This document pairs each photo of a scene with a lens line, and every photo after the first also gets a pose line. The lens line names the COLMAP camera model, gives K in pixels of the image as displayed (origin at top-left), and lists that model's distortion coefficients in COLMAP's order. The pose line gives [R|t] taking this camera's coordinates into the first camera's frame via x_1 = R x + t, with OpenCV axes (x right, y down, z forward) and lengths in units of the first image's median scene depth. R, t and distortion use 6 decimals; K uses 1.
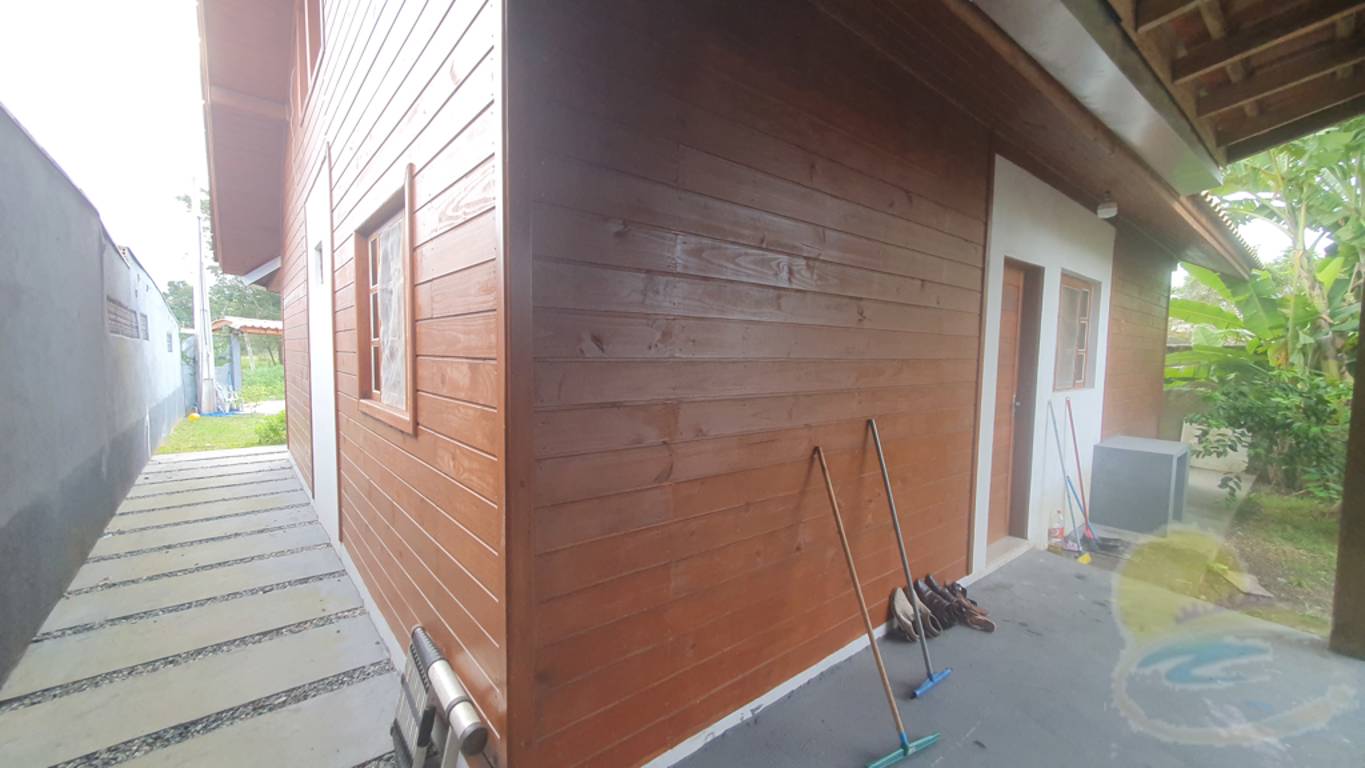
lens RADIAL K [[545.5, 0, 682.6], [0, 545.5, 390.7], [0, 0, 1]] dist [0.006230, -0.000004]
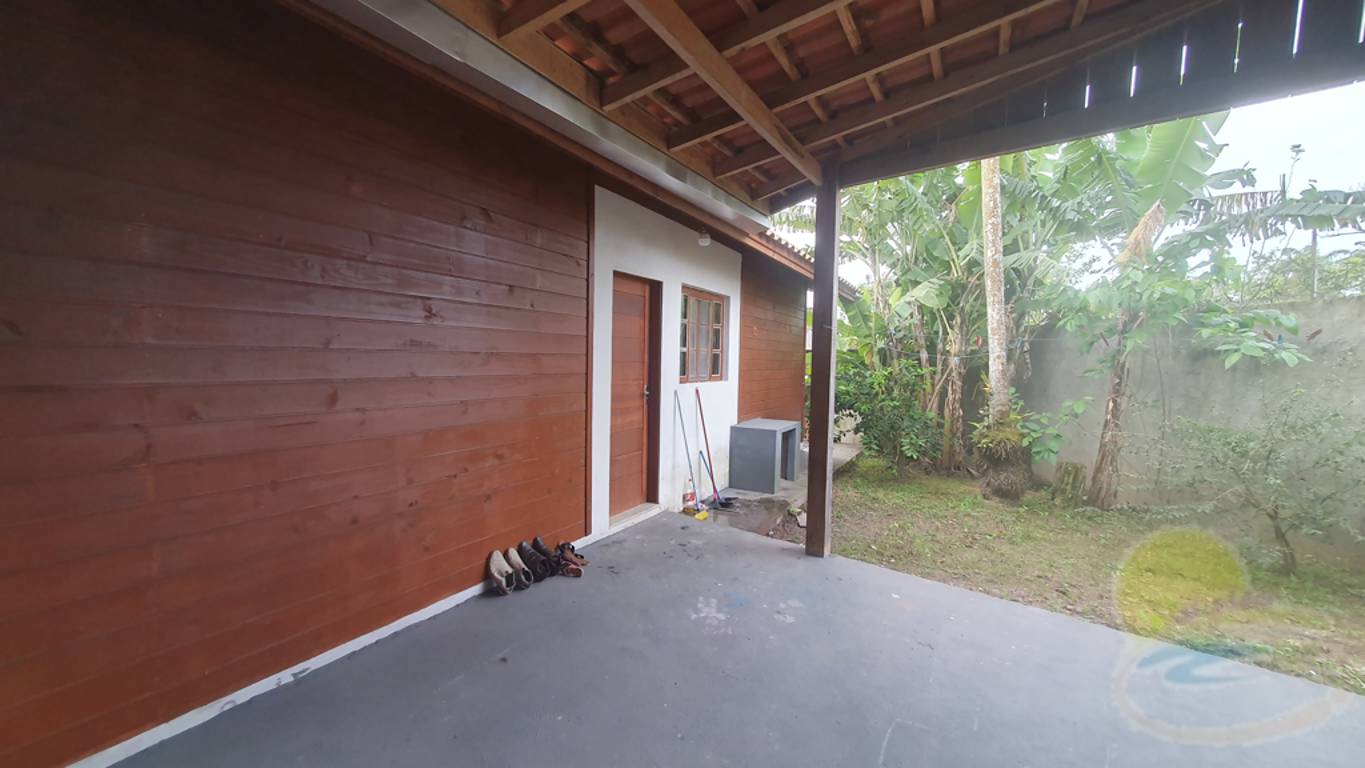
lens RADIAL K [[545.5, 0, 688.7], [0, 545.5, 392.4], [0, 0, 1]] dist [0.006230, -0.000004]
pose [[0.929655, -0.019252, 0.367927, 0.319490], [0.020205, 0.999795, 0.001260, 0.029445], [-0.367876, 0.006263, 0.929854, -0.203677]]
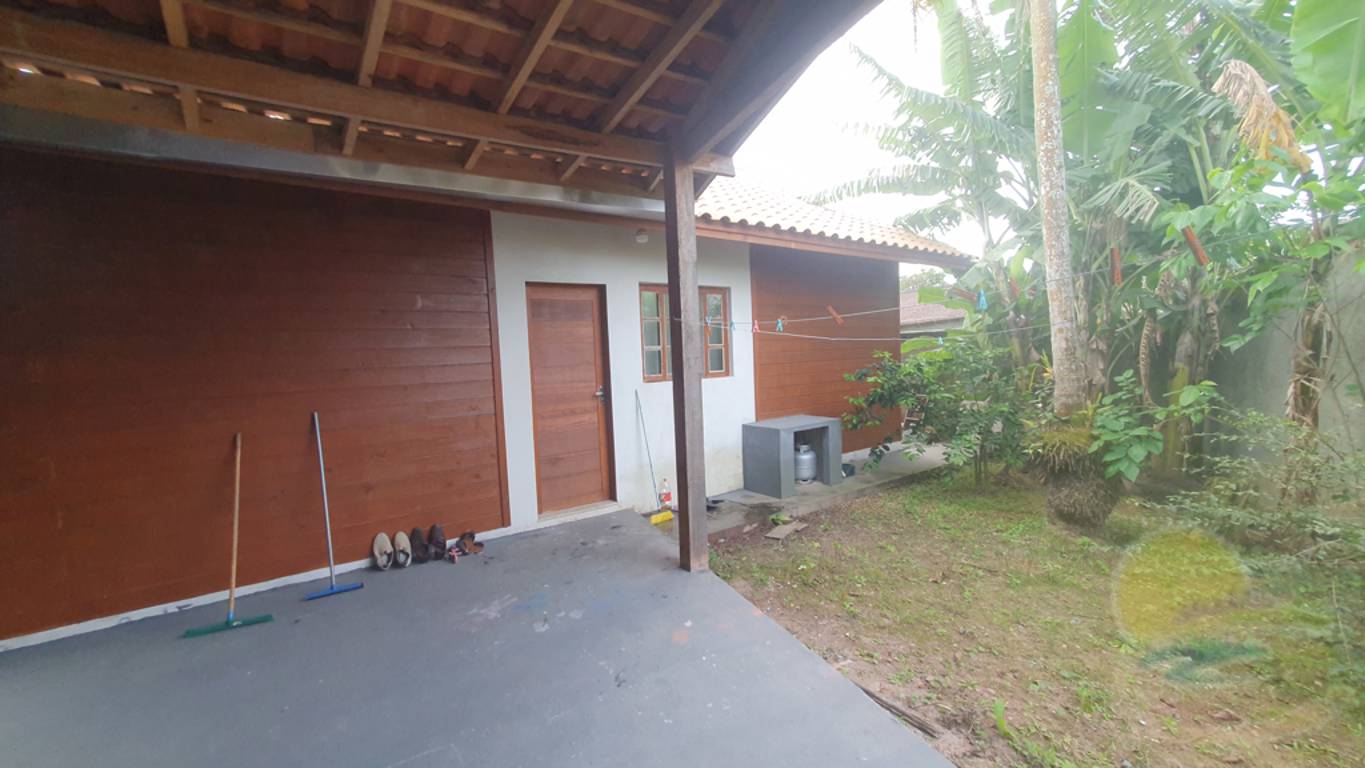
lens RADIAL K [[545.5, 0, 701.5], [0, 545.5, 389.9], [0, 0, 1]] dist [0.006230, -0.000004]
pose [[0.995723, -0.051104, -0.076974, 1.192245], [0.050826, 0.998692, -0.005559, 0.042799], [0.077157, 0.001623, 0.997018, -0.288054]]
